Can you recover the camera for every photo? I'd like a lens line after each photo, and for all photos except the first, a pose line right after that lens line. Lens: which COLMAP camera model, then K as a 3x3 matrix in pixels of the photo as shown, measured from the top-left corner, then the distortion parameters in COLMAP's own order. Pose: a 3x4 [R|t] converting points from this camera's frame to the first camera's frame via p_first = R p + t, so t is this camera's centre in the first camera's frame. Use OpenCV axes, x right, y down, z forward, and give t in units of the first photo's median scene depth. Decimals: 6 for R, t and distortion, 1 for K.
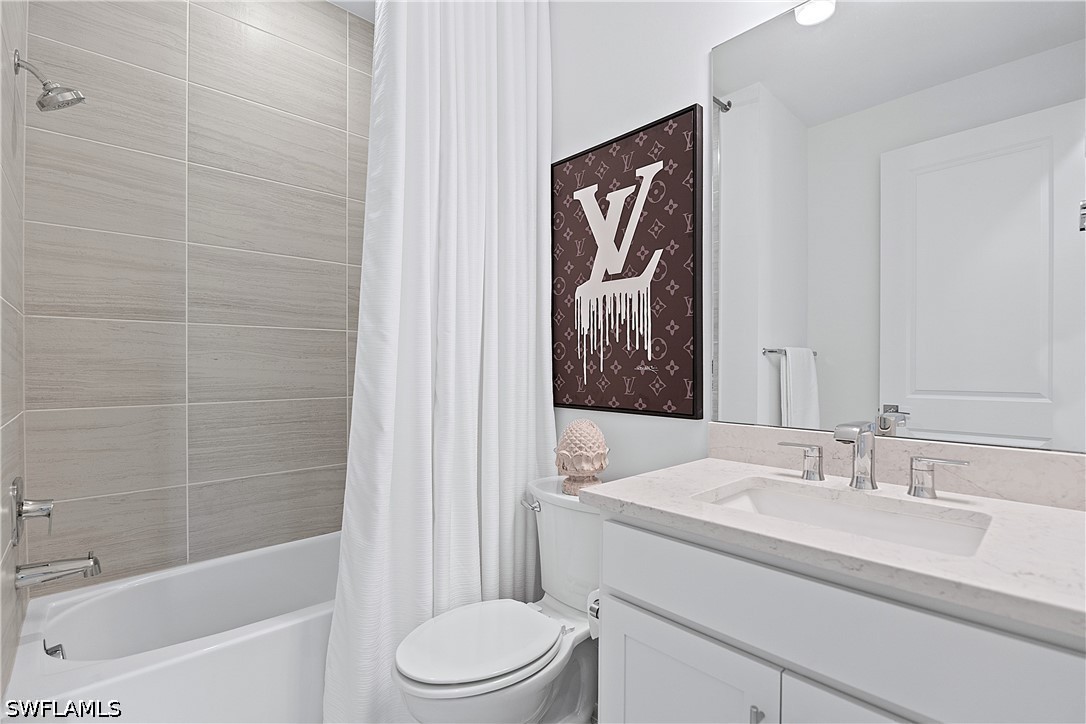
lens RADIAL K [[502.4, 0, 543.0], [0, 502.4, 362.0], [0, 0, 1]] dist [-0.000542, 0.000104]
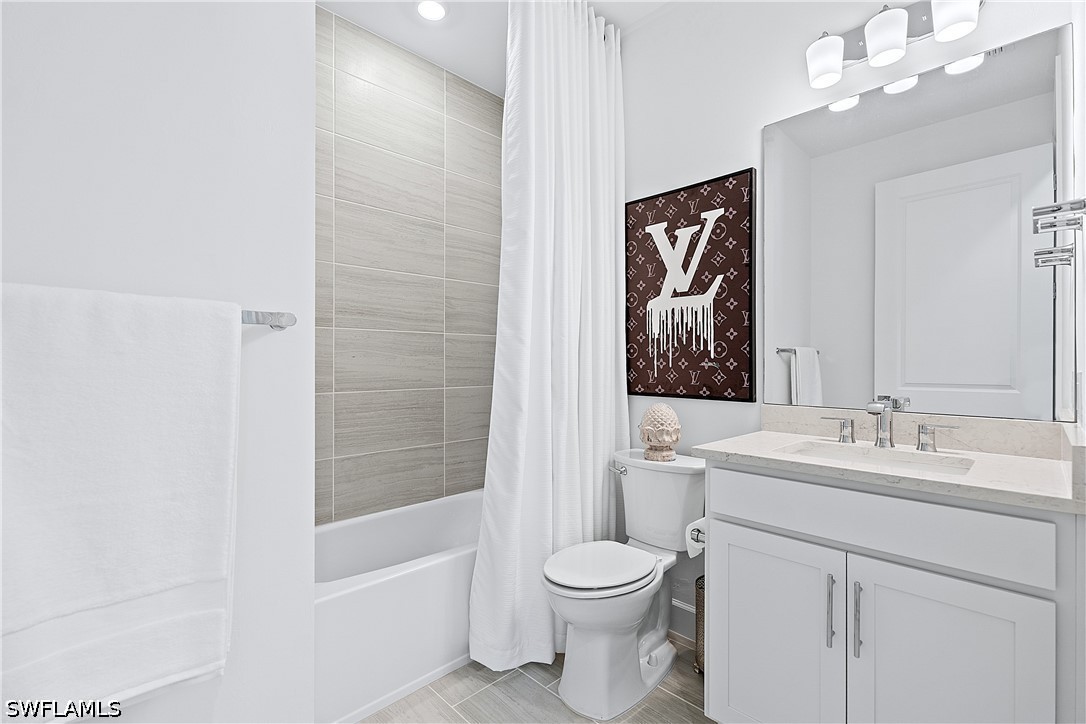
lens RADIAL K [[492.8, 0, 541.6], [0, 492.8, 356.3], [0, 0, 1]] dist [0.019667, 0.000062]
pose [[0.999629, 0.001268, 0.027193, -0.259057], [-0.001134, 0.999987, -0.004938, -0.001478], [-0.027199, 0.004905, 0.999618, -0.272096]]
